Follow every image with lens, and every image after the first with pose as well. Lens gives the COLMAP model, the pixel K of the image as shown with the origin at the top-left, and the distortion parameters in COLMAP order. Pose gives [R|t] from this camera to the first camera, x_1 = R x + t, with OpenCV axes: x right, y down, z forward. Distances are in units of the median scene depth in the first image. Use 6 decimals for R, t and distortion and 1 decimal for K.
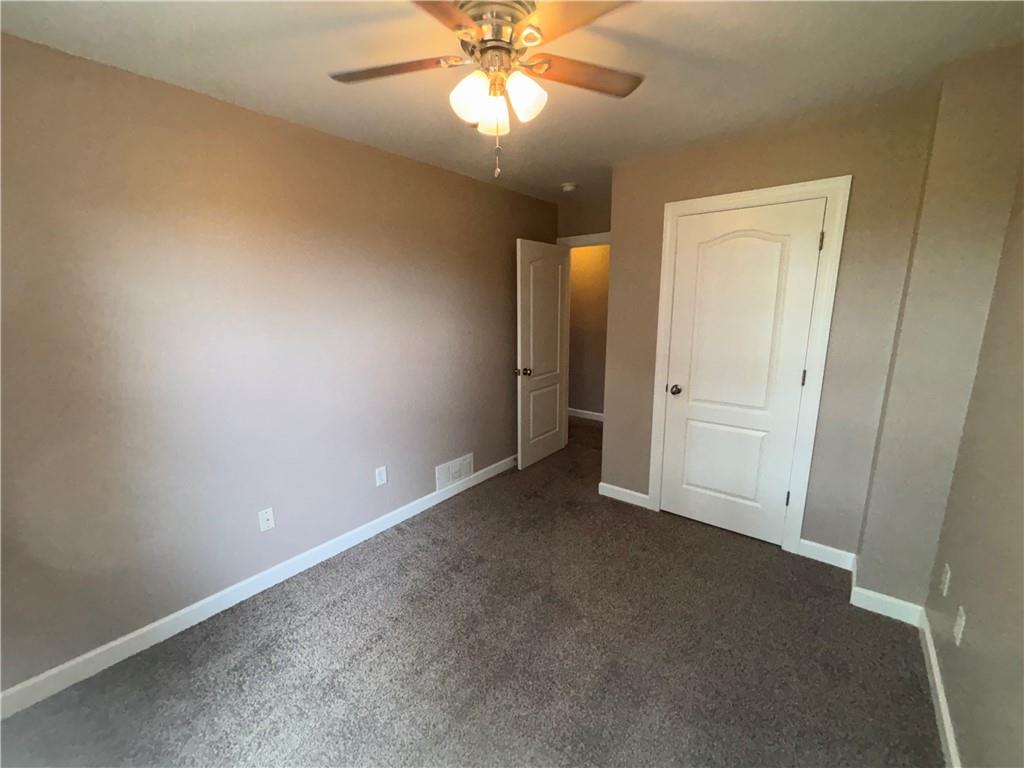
lens RADIAL K [[414.0, 0, 510.0], [0, 414.0, 383.3], [0, 0, 1]] dist [0.000051, 0.000249]
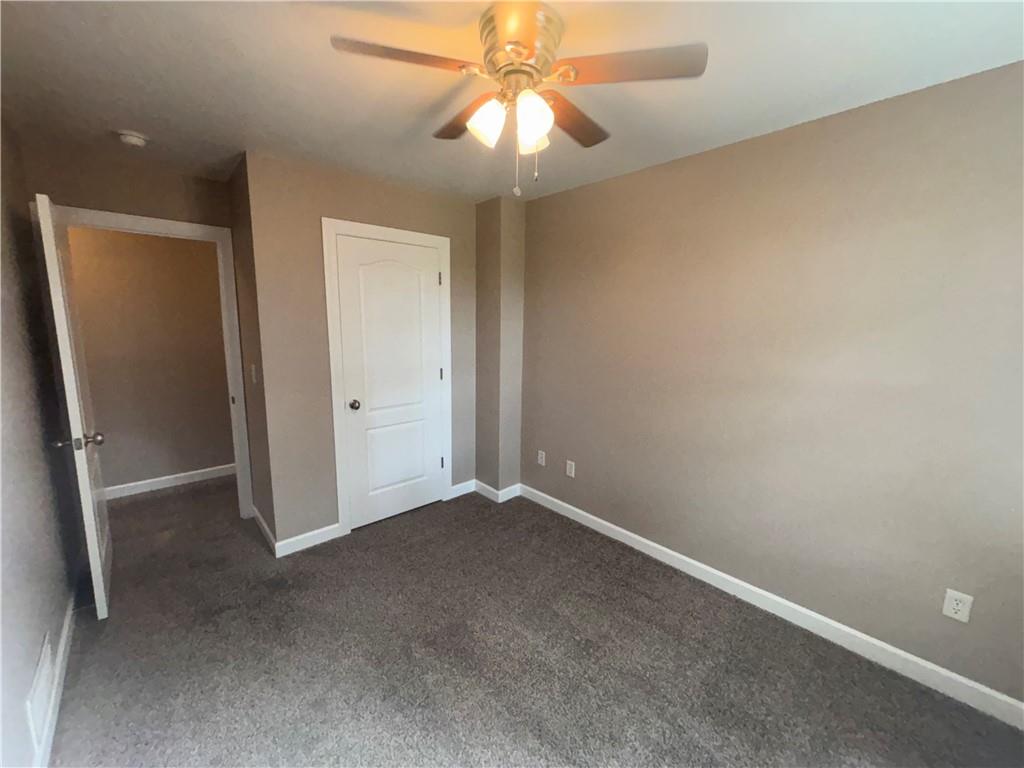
lens RADIAL K [[414.0, 0, 513.2], [0, 414.0, 381.7], [0, 0, 1]] dist [0.000051, 0.000249]
pose [[0.145640, -0.136409, 0.979889, -0.532904], [0.181669, 0.977295, 0.109046, -0.079471], [-0.972515, 0.162134, 0.167114, 0.444513]]
